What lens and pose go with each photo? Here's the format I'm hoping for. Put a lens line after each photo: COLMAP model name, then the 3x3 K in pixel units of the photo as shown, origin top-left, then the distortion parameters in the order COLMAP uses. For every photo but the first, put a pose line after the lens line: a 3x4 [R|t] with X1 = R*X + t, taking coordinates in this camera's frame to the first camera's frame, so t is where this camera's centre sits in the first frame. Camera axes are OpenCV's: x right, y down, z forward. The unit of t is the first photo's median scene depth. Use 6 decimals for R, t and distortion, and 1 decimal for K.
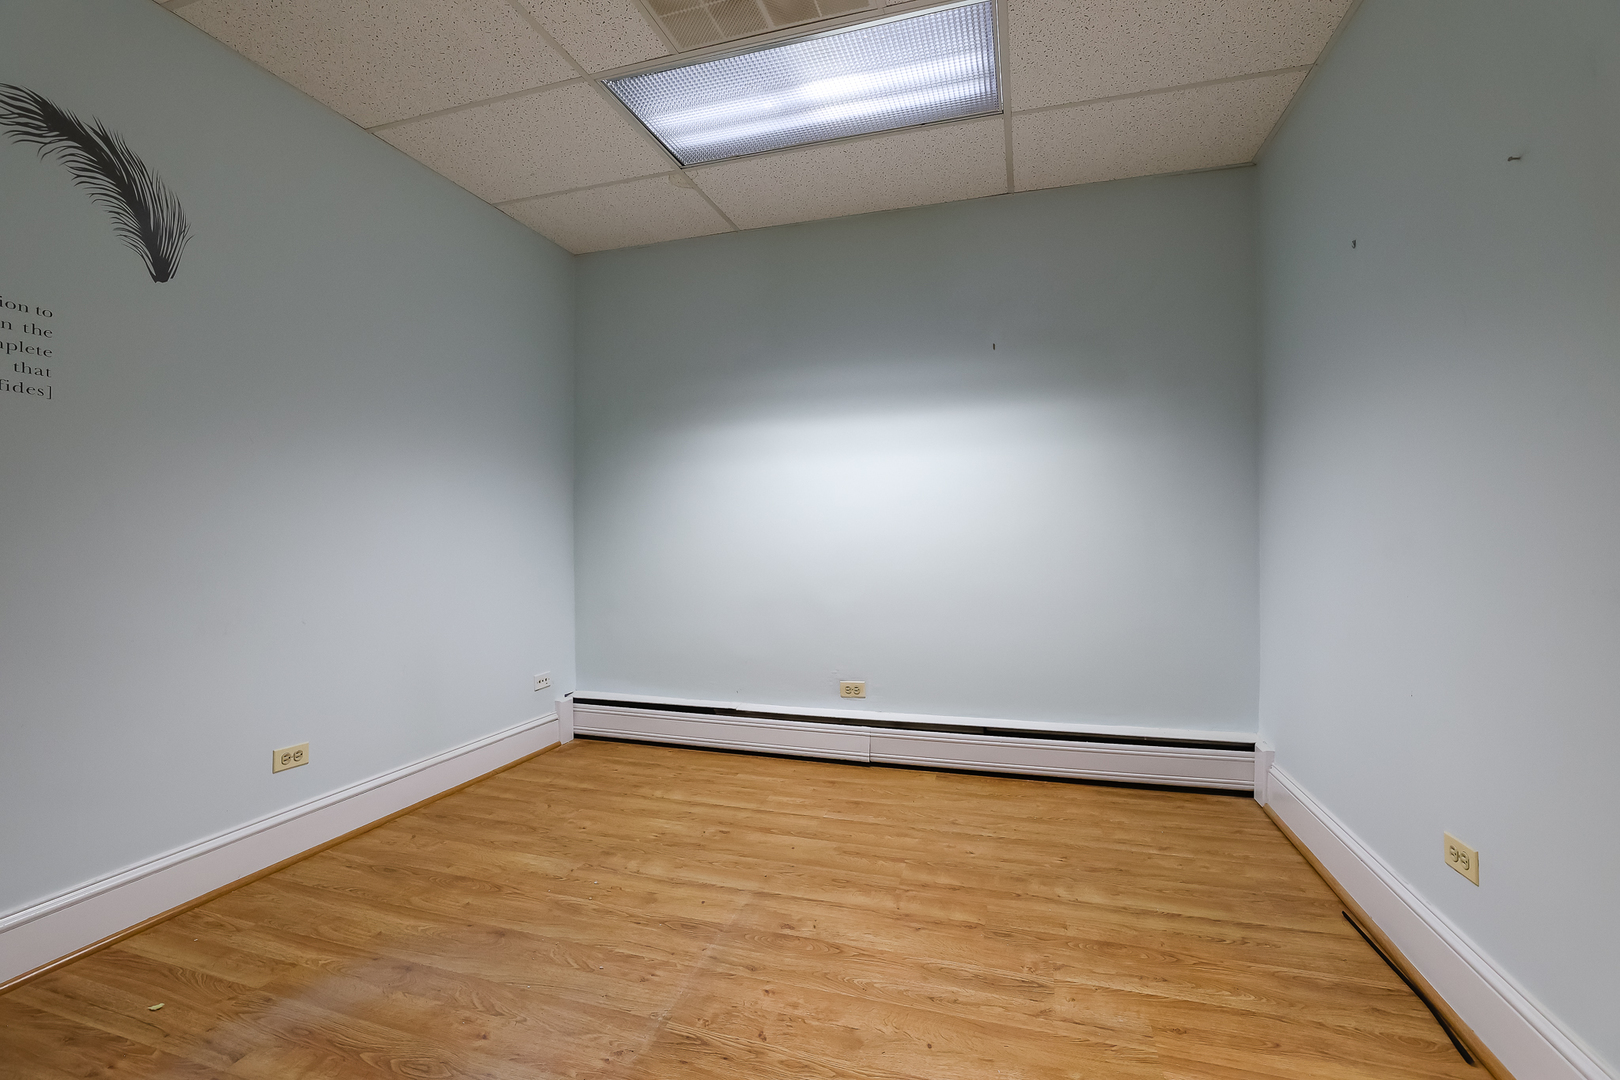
lens RADIAL K [[744.1, 0, 798.0], [0, 744.1, 534.1], [0, 0, 1]] dist [-0.051100, 0.020469]
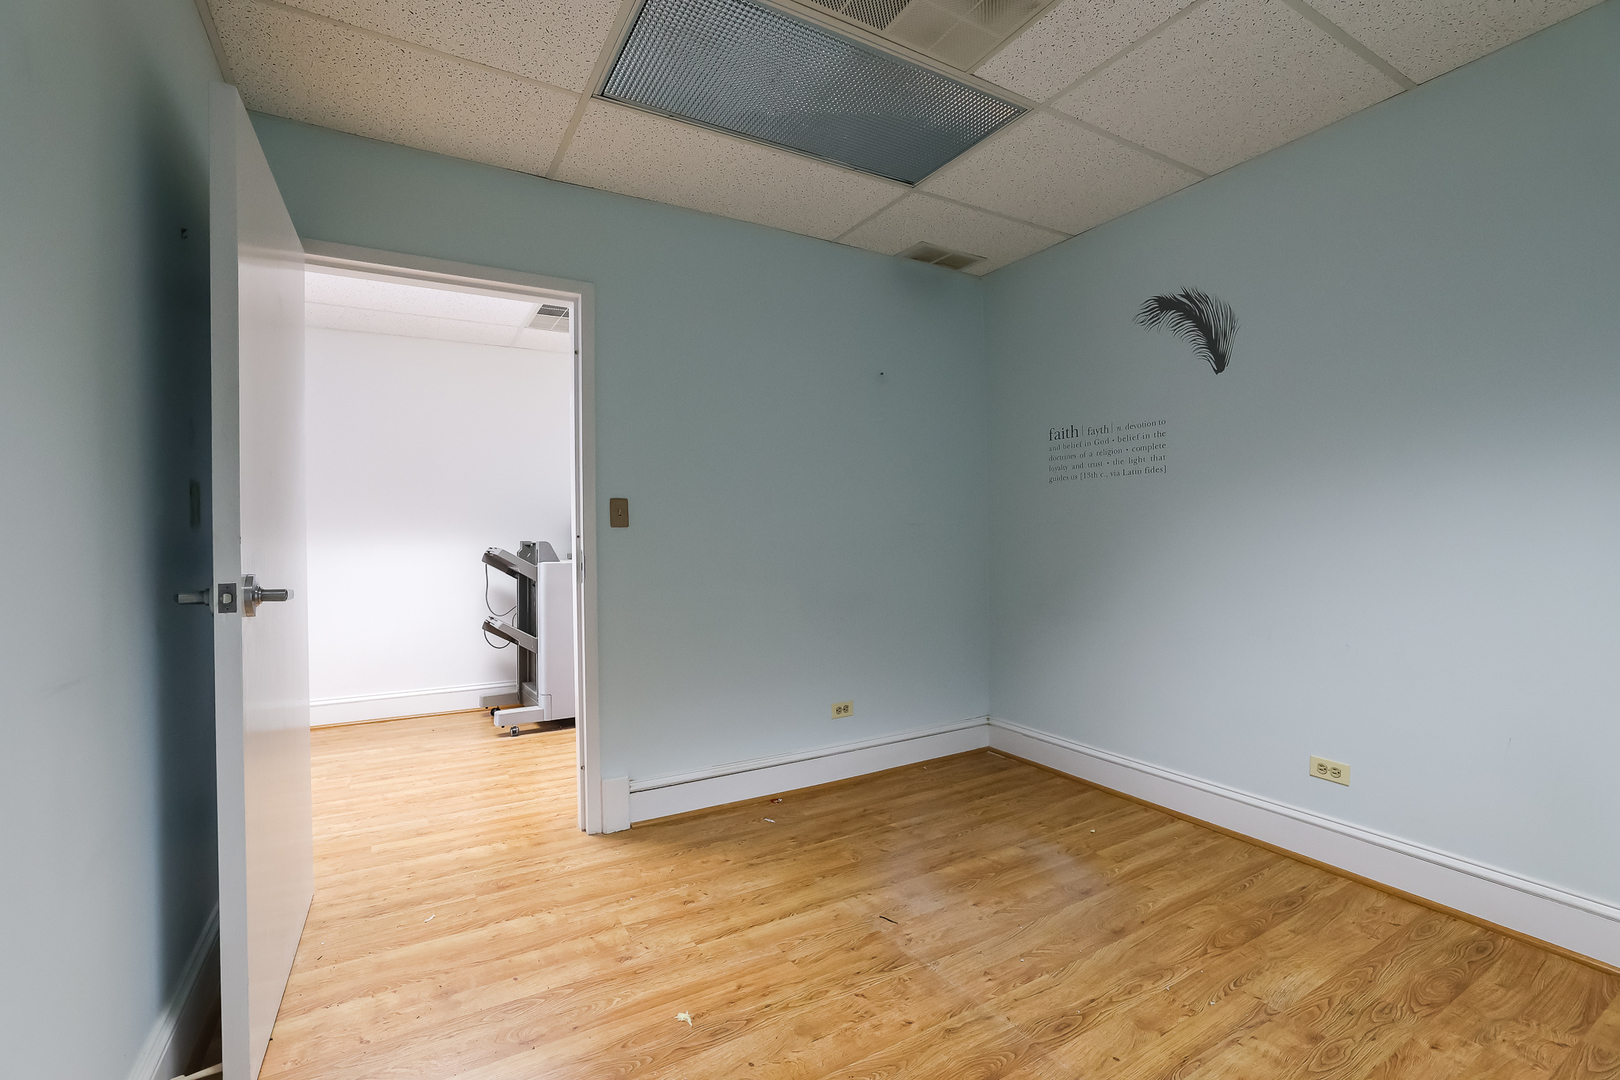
lens RADIAL K [[744.1, 0, 798.0], [0, 744.1, 534.1], [0, 0, 1]] dist [-0.051100, 0.020469]
pose [[-0.698017, 0.014039, -0.715944, 0.709193], [0.014280, 0.999882, 0.005684, -0.061912], [0.715939, -0.006256, -0.698135, 1.442149]]
